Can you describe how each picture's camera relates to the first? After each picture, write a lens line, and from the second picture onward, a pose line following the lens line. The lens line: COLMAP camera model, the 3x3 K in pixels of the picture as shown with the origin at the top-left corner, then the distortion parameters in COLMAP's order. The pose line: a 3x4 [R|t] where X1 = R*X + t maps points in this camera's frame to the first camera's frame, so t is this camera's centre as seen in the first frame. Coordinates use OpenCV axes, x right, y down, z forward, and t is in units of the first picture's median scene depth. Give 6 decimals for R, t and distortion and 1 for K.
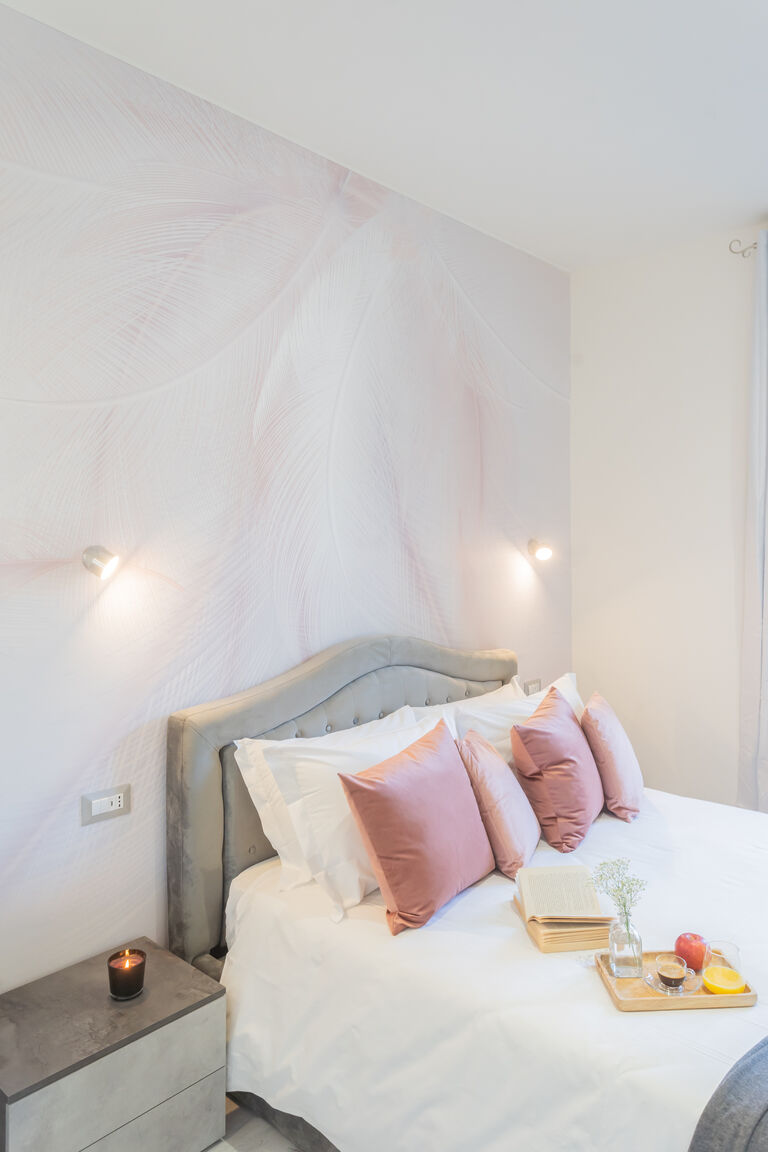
lens RADIAL K [[798.2, 0, 386.3], [0, 798.2, 547.1], [0, 0, 1]] dist [0.004195, 0.006592]
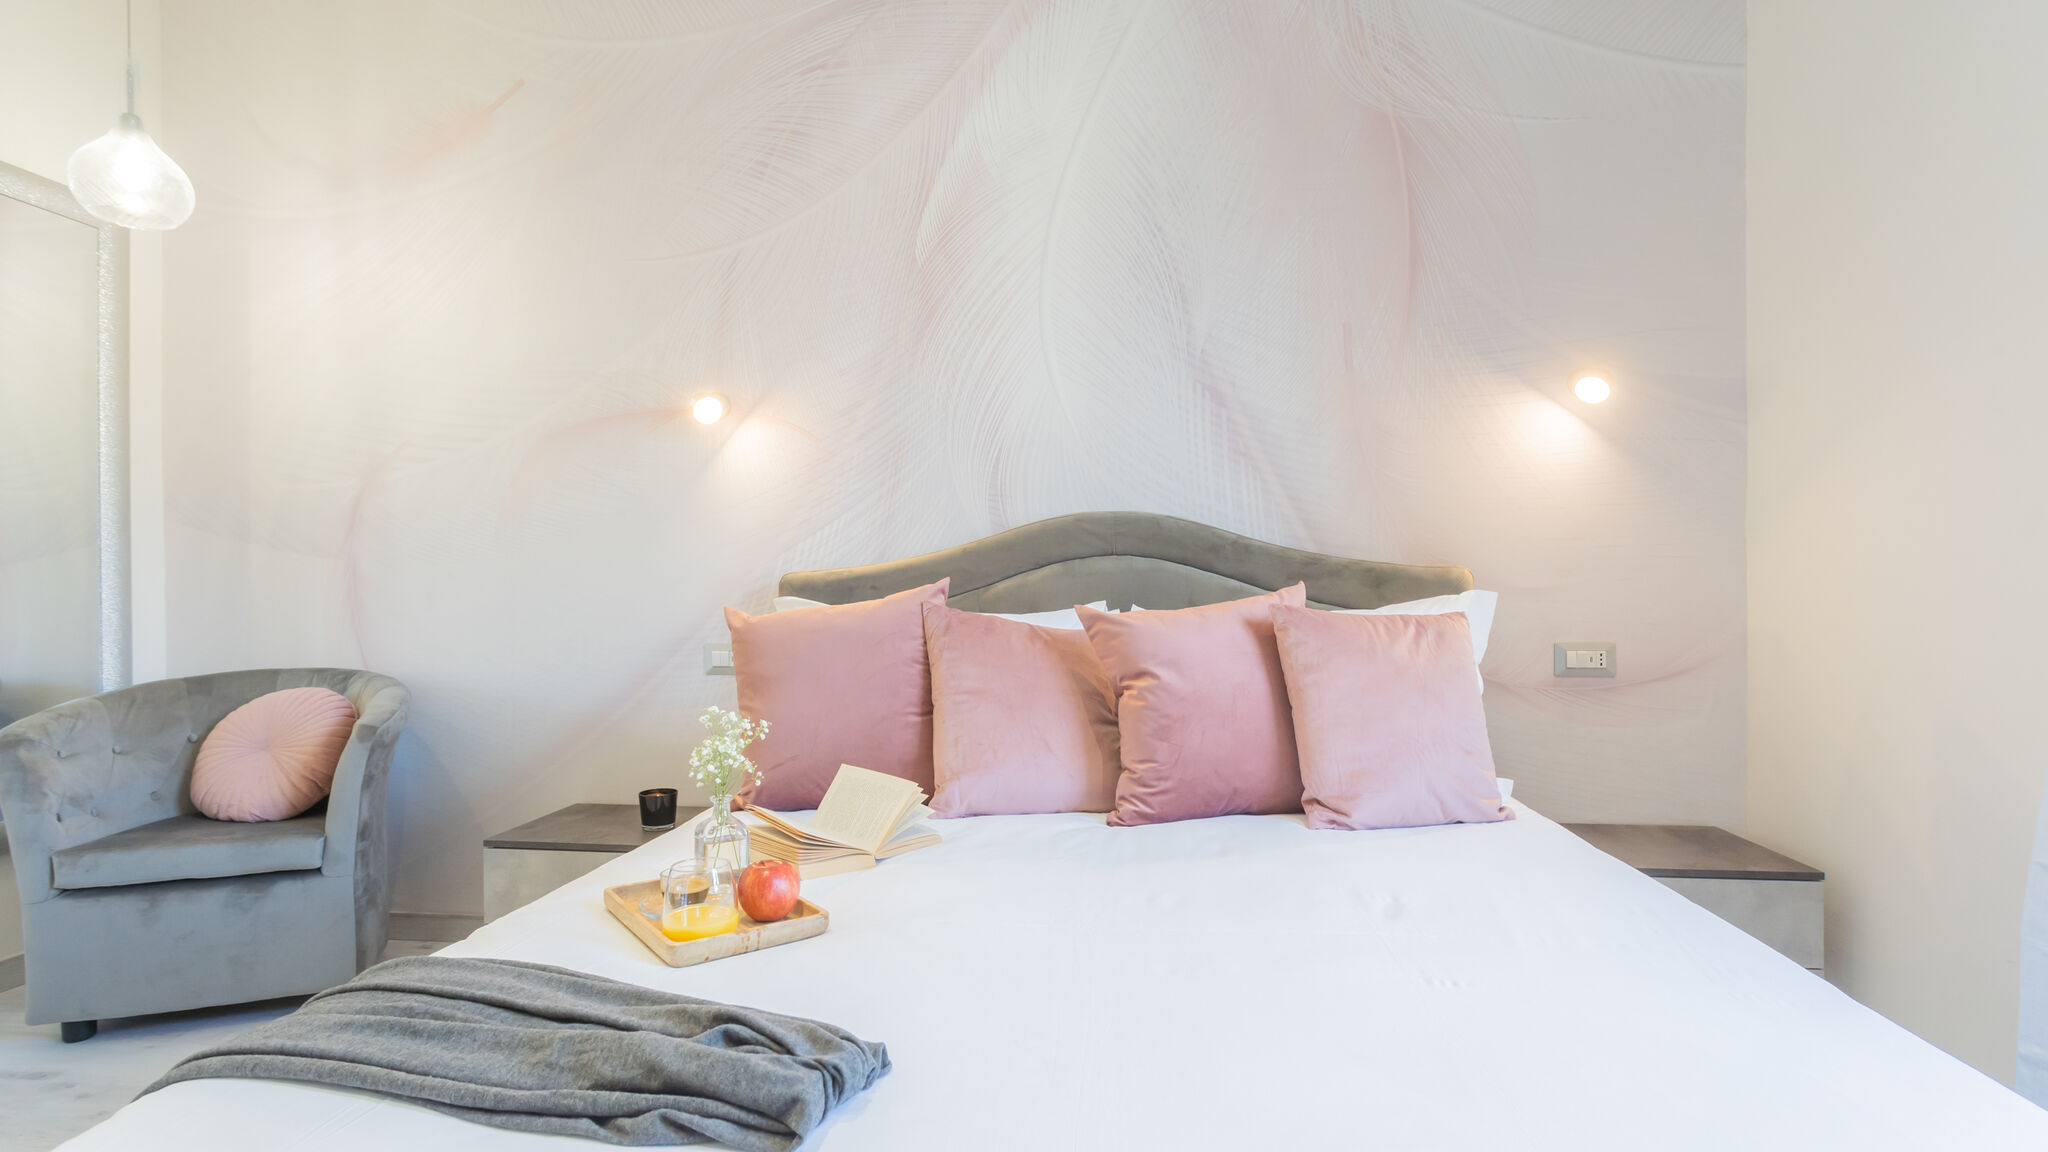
lens RADIAL K [[995.3, 0, 1038.8], [0, 995.3, 582.8], [0, 0, 1]] dist [-0.003652, -0.000206]
pose [[0.594299, -0.001924, -0.804242, 0.809435], [-0.005480, 0.999964, -0.006442, 0.224296], [0.804225, 0.008235, 0.594268, 0.559461]]
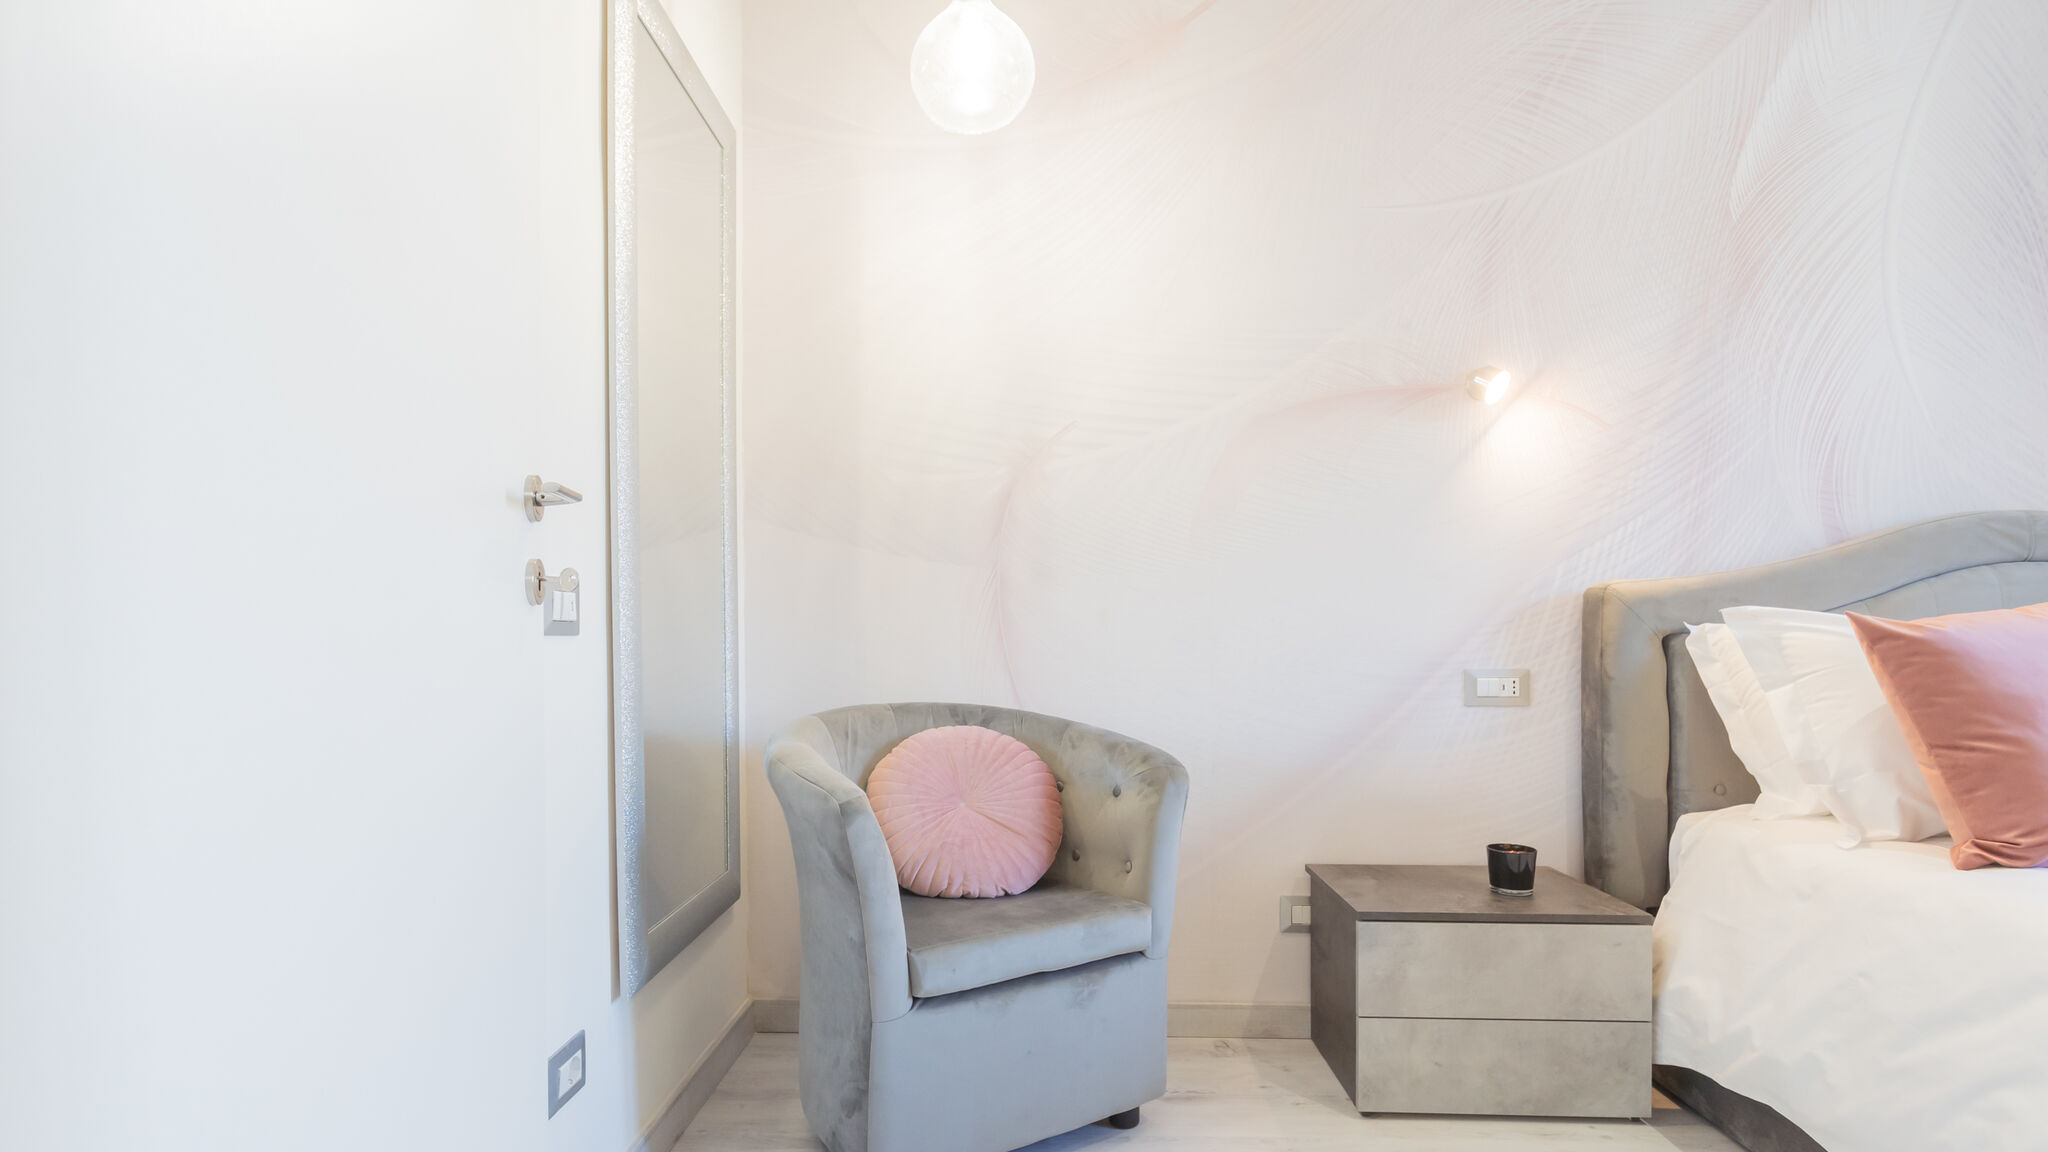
lens RADIAL K [[995.3, 0, 1004.5], [0, 995.3, 608.8], [0, 0, 1]] dist [-0.003652, -0.000206]
pose [[0.640550, -0.003103, -0.767910, 0.098963], [-0.005529, 0.999947, -0.008652, 0.241960], [0.767897, 0.009788, 0.640499, -0.026708]]
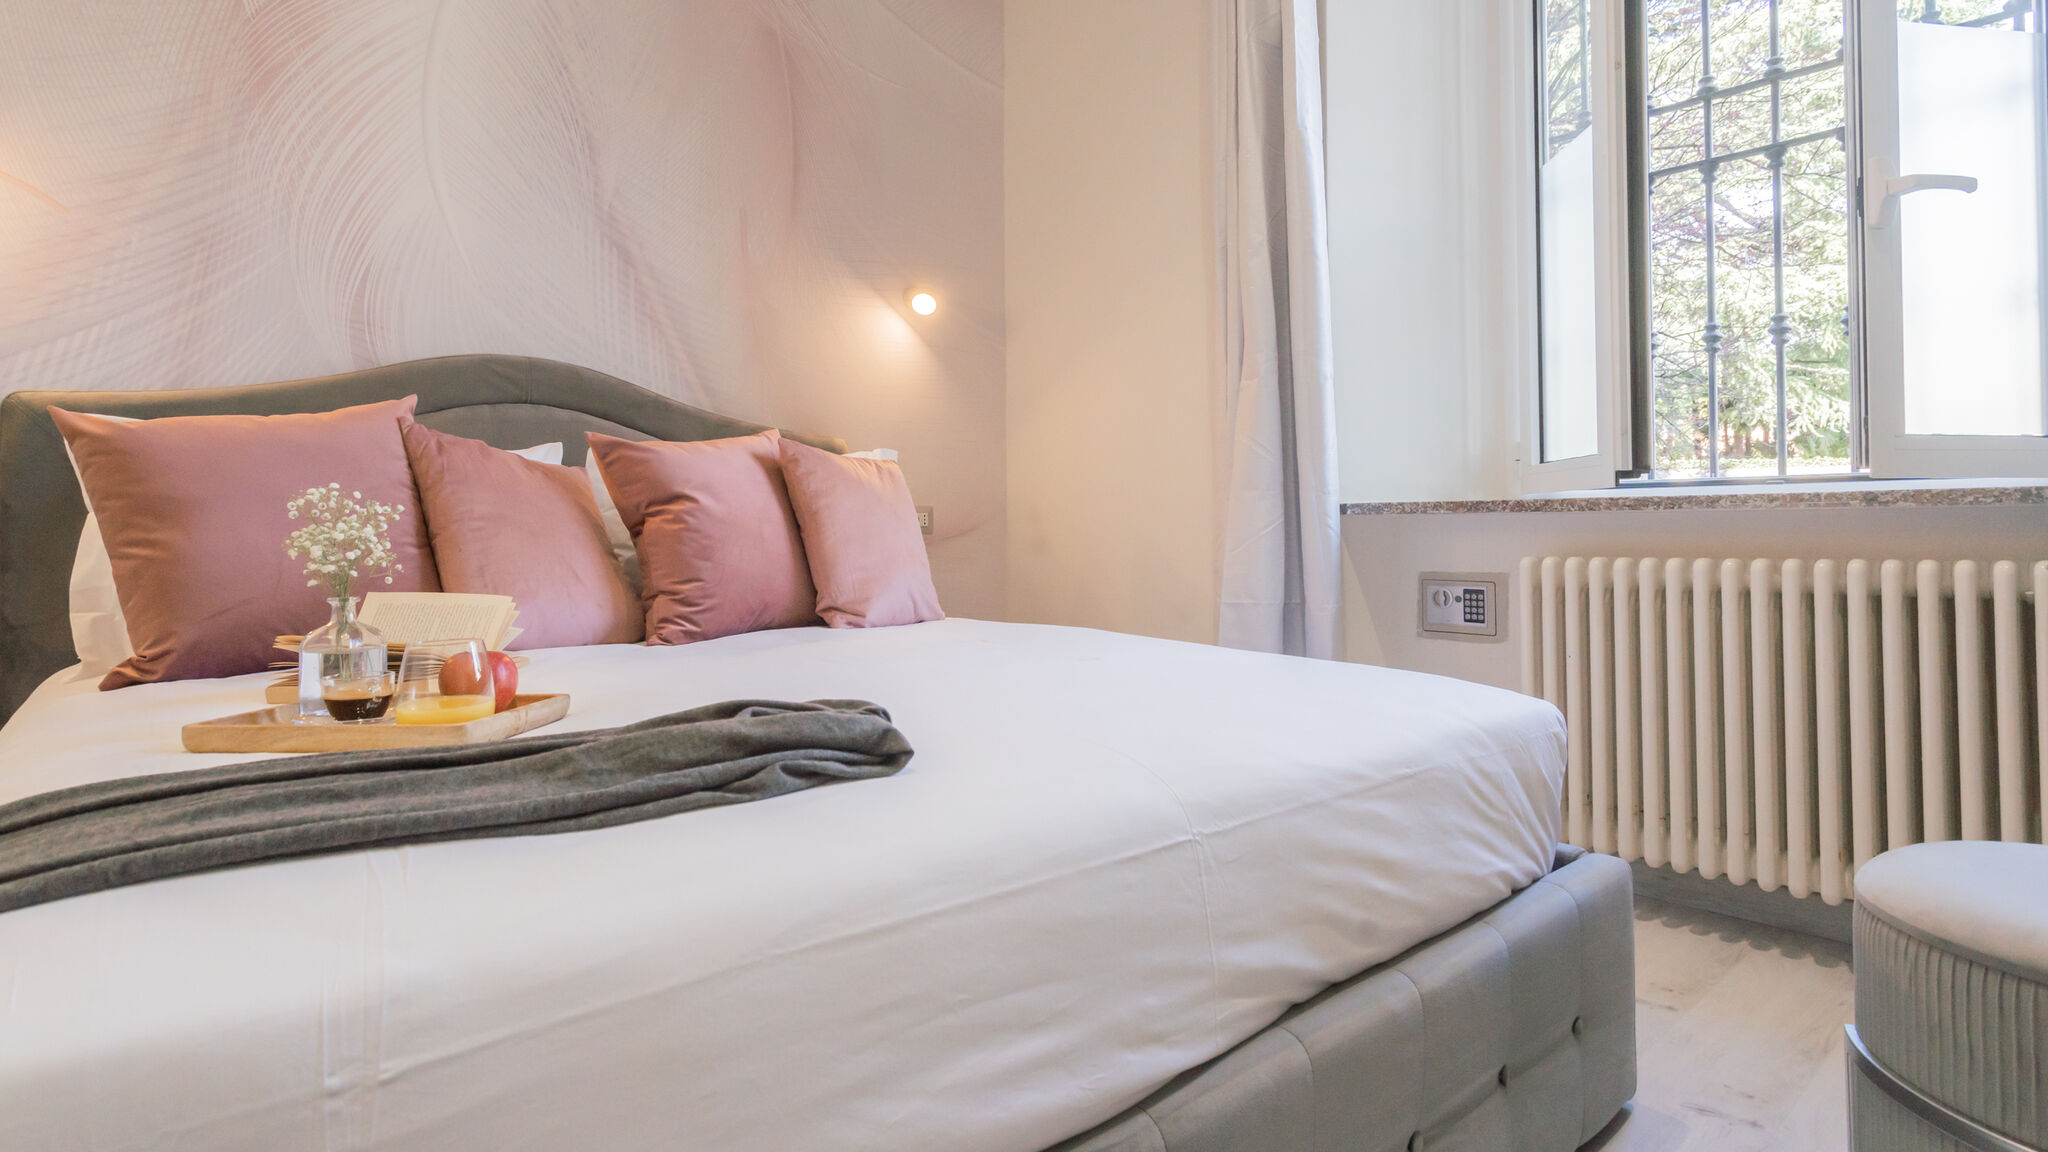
lens RADIAL K [[995.3, 0, 984.0], [0, 995.3, 536.3], [0, 0, 1]] dist [-0.003652, -0.000206]
pose [[0.989166, -0.000525, -0.146799, 0.590198], [0.000096, 0.999996, -0.002928, 0.321223], [0.146800, 0.002883, 0.989162, 0.351448]]
